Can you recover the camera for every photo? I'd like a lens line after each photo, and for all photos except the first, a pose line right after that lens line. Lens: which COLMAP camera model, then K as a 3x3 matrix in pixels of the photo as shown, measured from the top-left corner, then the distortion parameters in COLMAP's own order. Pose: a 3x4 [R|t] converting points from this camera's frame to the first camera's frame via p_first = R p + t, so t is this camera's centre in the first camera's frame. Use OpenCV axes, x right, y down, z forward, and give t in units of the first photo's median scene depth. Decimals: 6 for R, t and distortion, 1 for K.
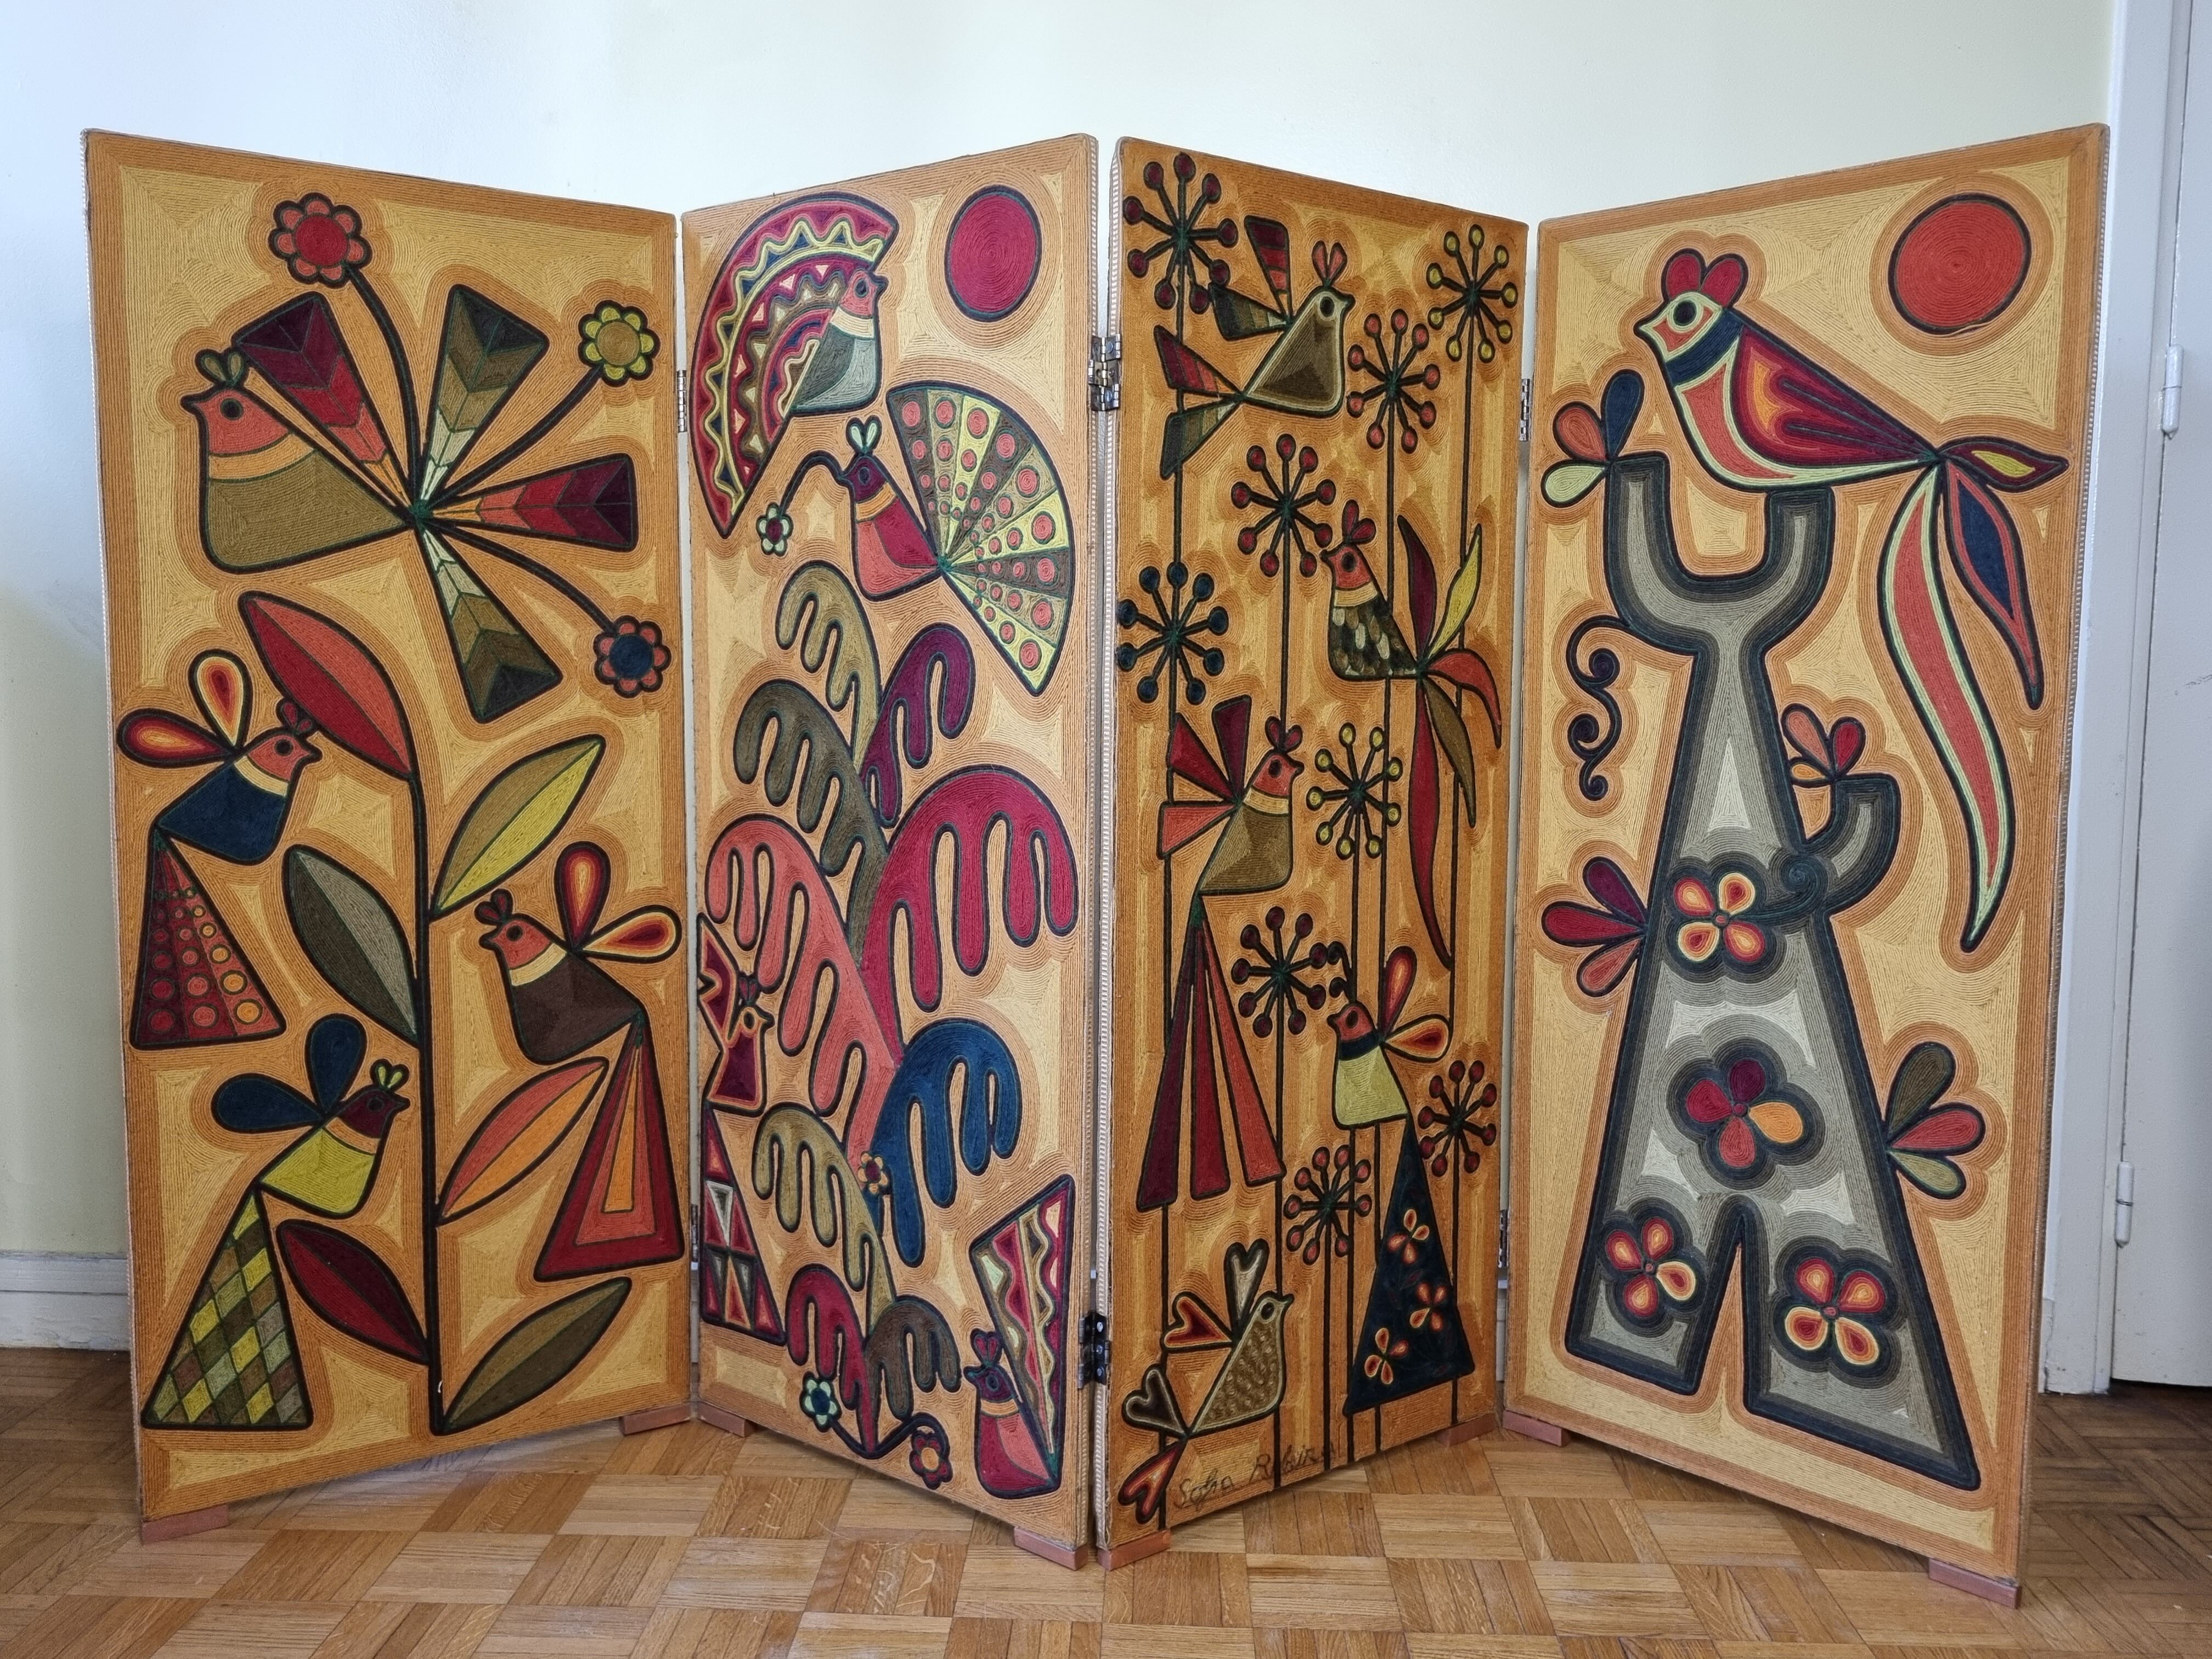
lens RADIAL K [[1875.9, 0, 1089.7], [0, 1875.9, 806.5], [0, 0, 1]] dist [0.035765, -0.024538]
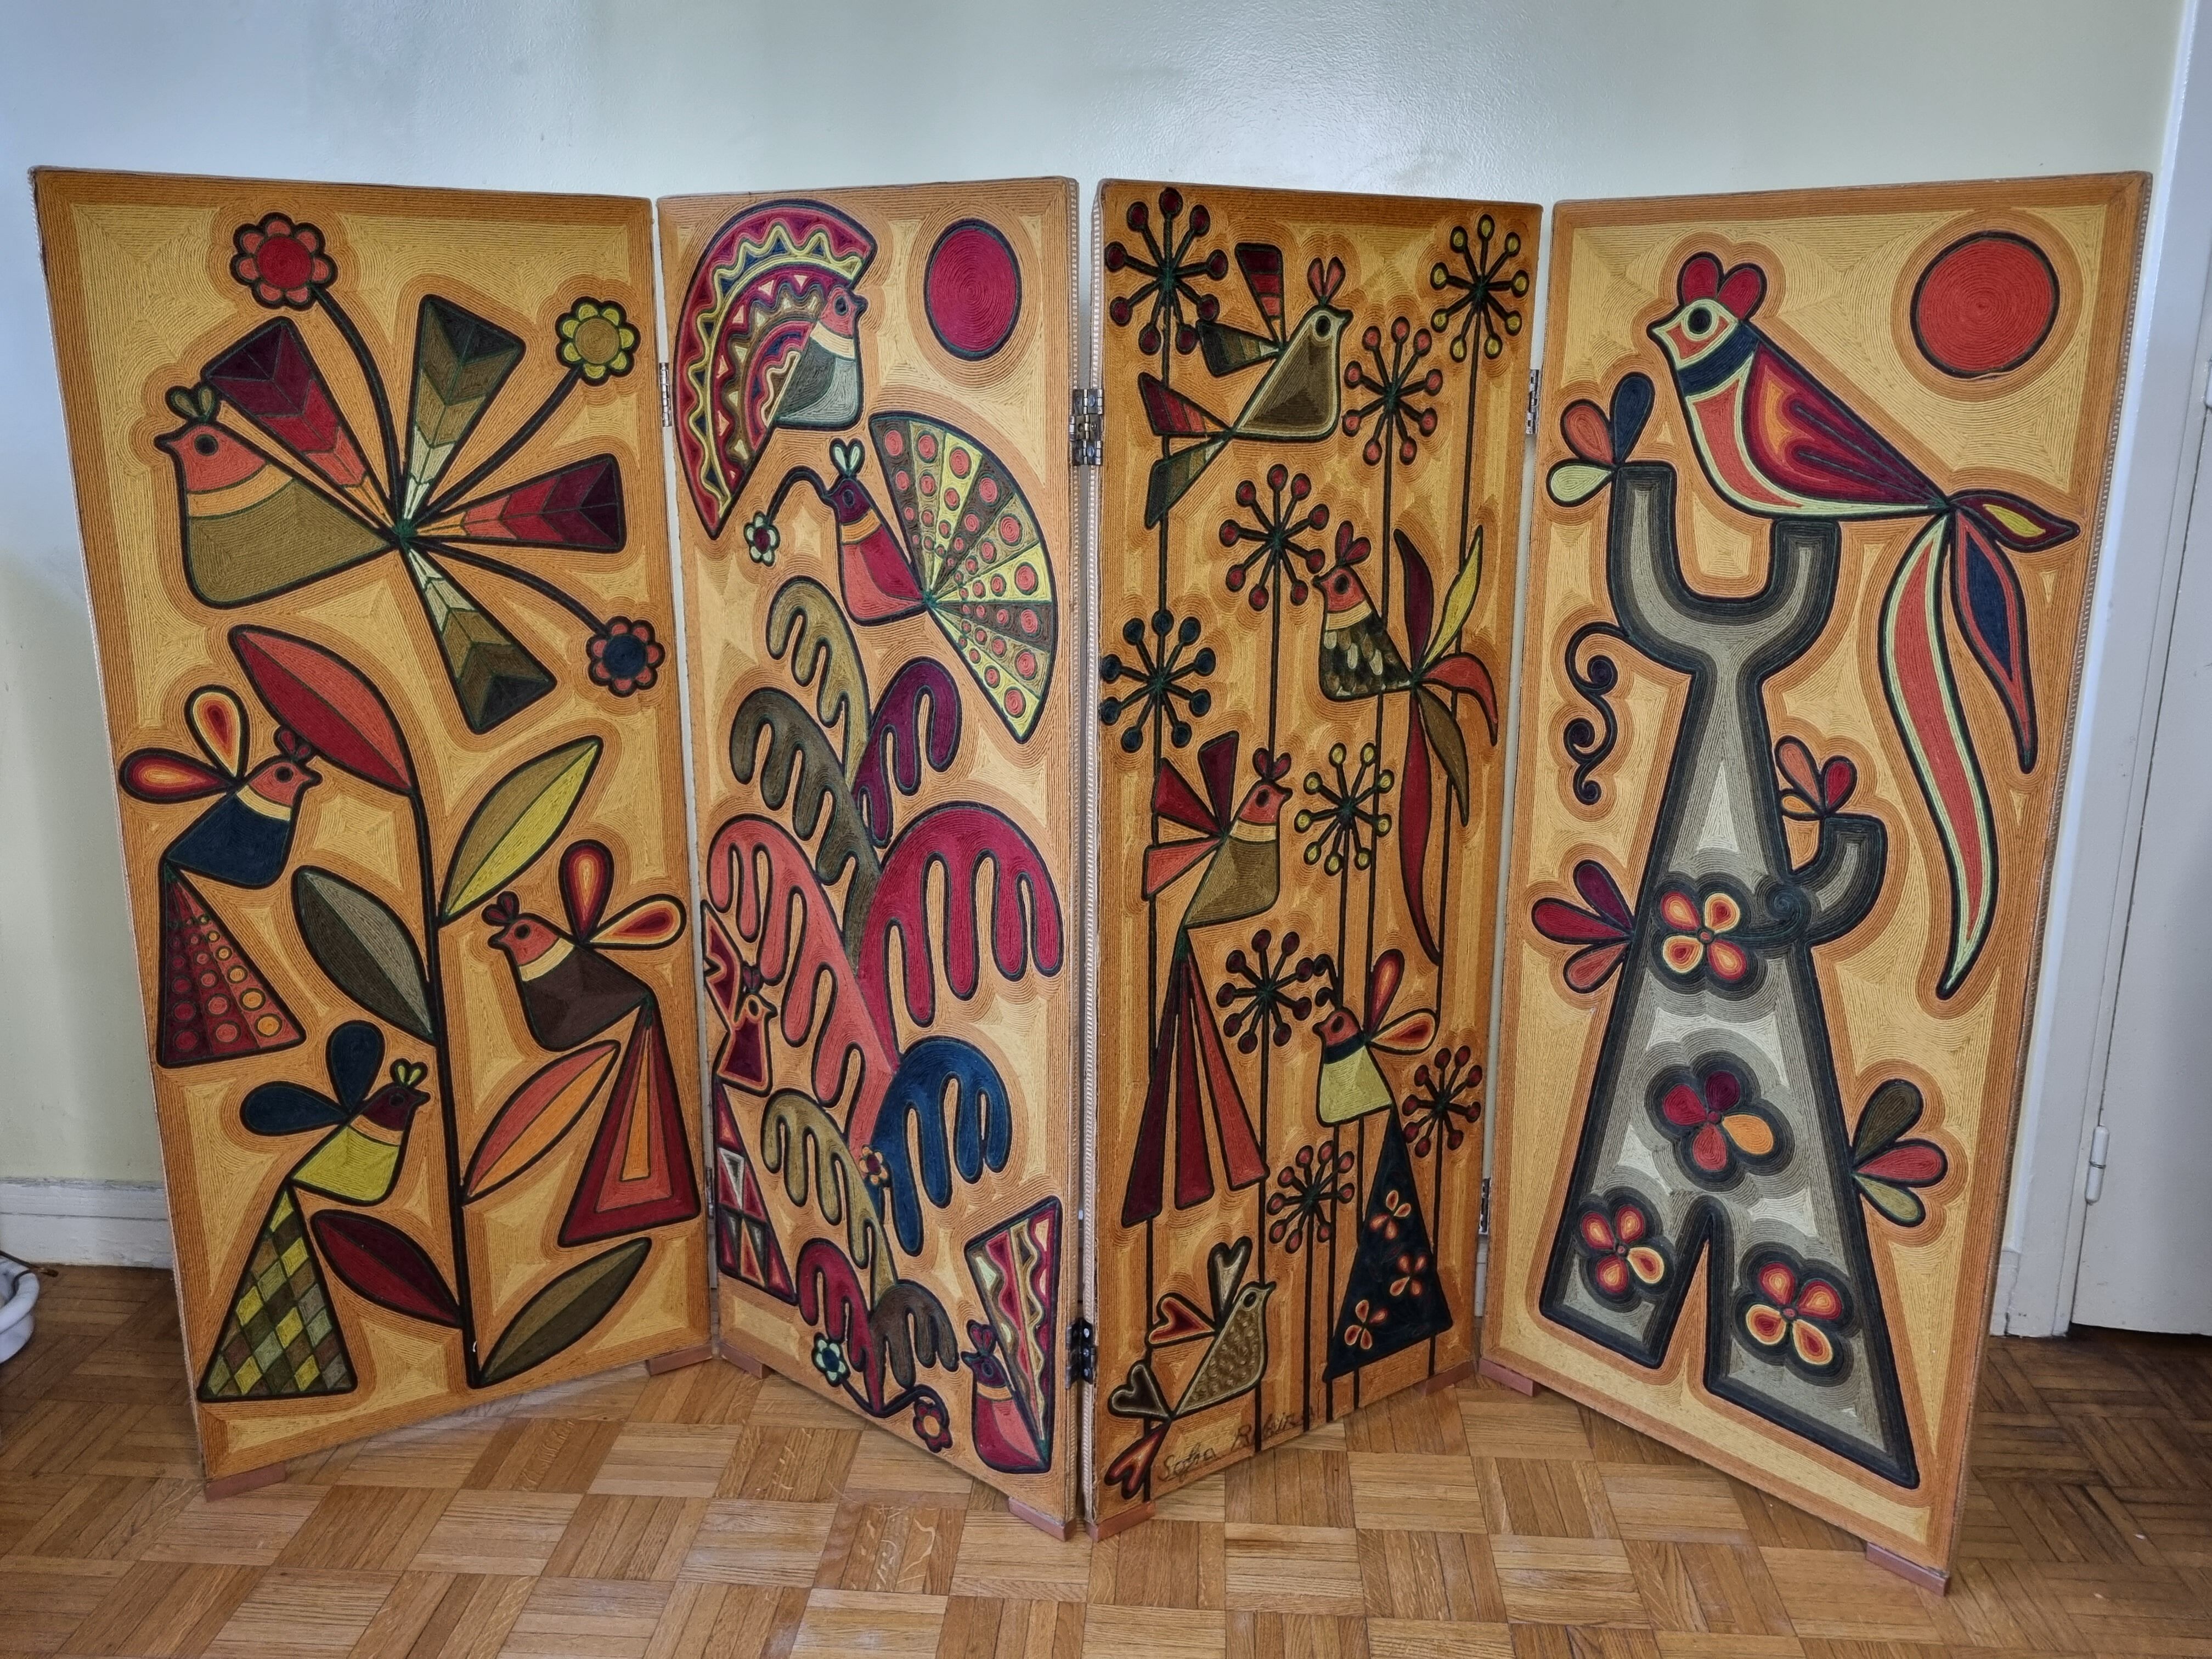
lens RADIAL K [[1875.9, 0, 1089.9], [0, 1875.9, 805.7], [0, 0, 1]] dist [0.035765, -0.024538]
pose [[0.999656, 0.002910, -0.026082, 0.032384], [0.001379, 0.986639, 0.162916, -0.178300], [0.026208, -0.162896, 0.986295, 0.007724]]
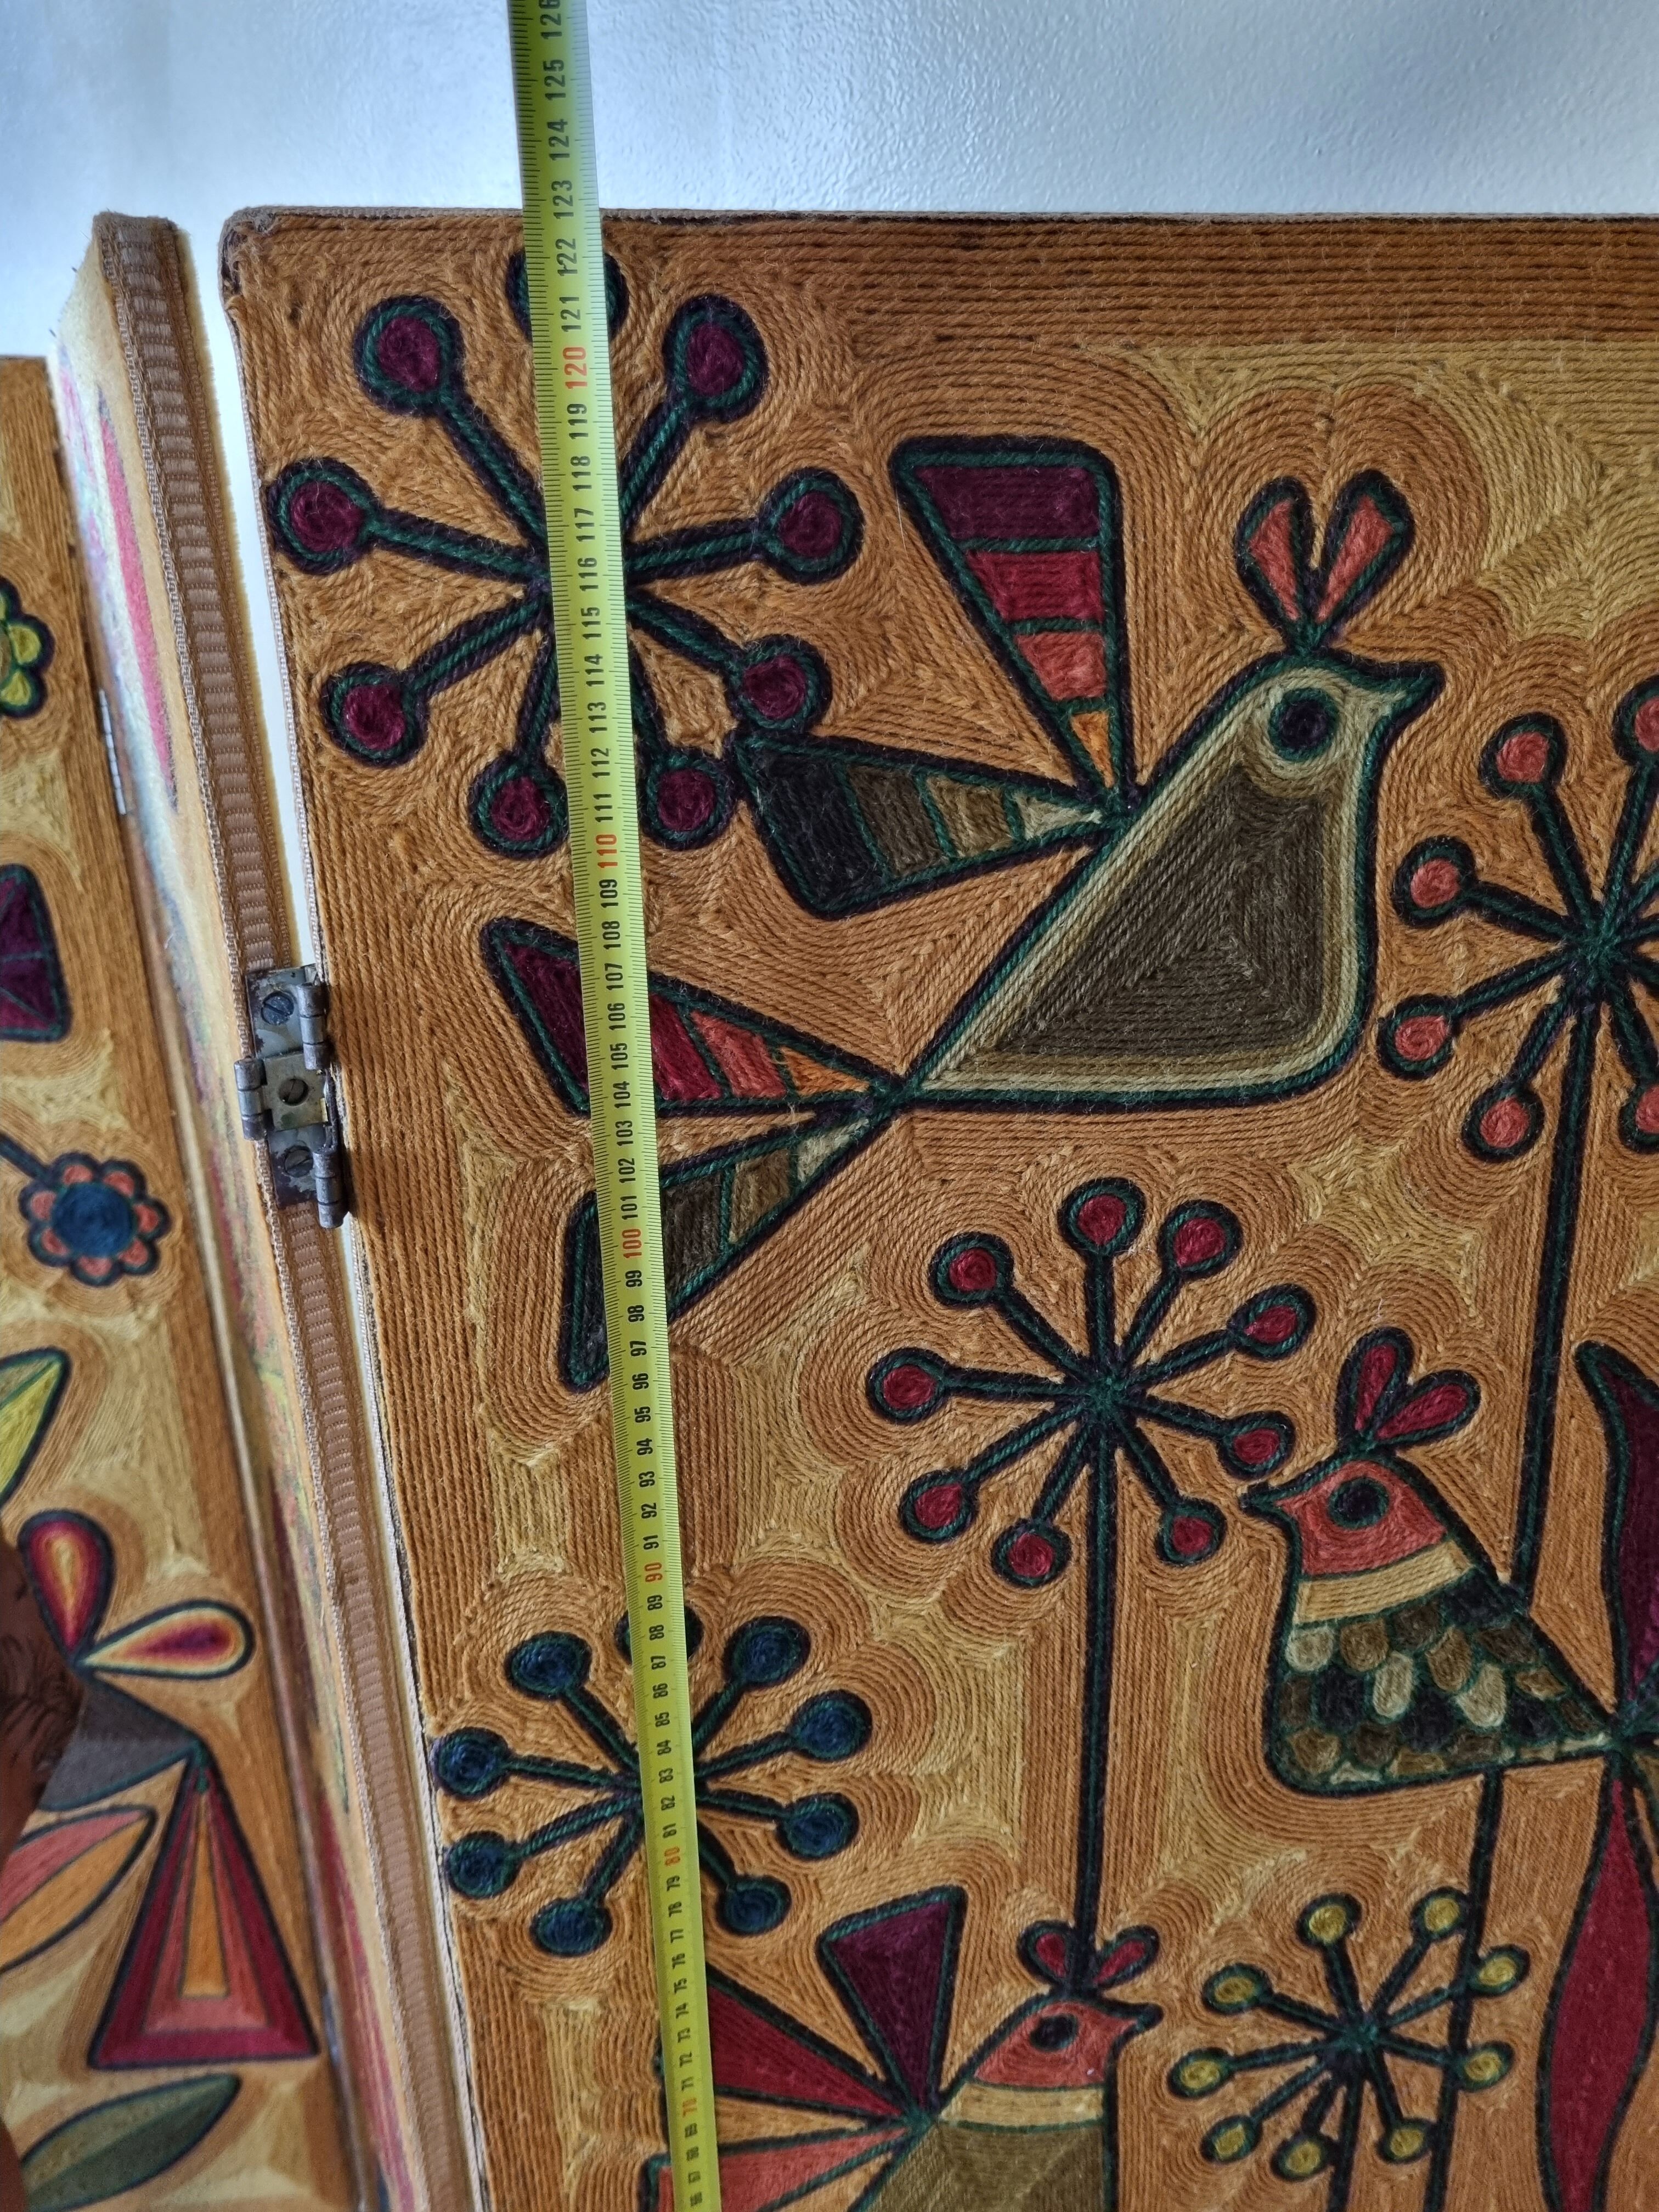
lens RADIAL K [[1701.5, 0, 839.9], [0, 1701.5, 1090.8], [0, 0, 1]] dist [0.033971, -0.029645]
pose [[0.888369, 0.136795, -0.438279, 0.179161], [-0.016602, 0.963530, 0.267084, -0.275862], [0.458831, -0.229993, 0.858241, 0.737901]]
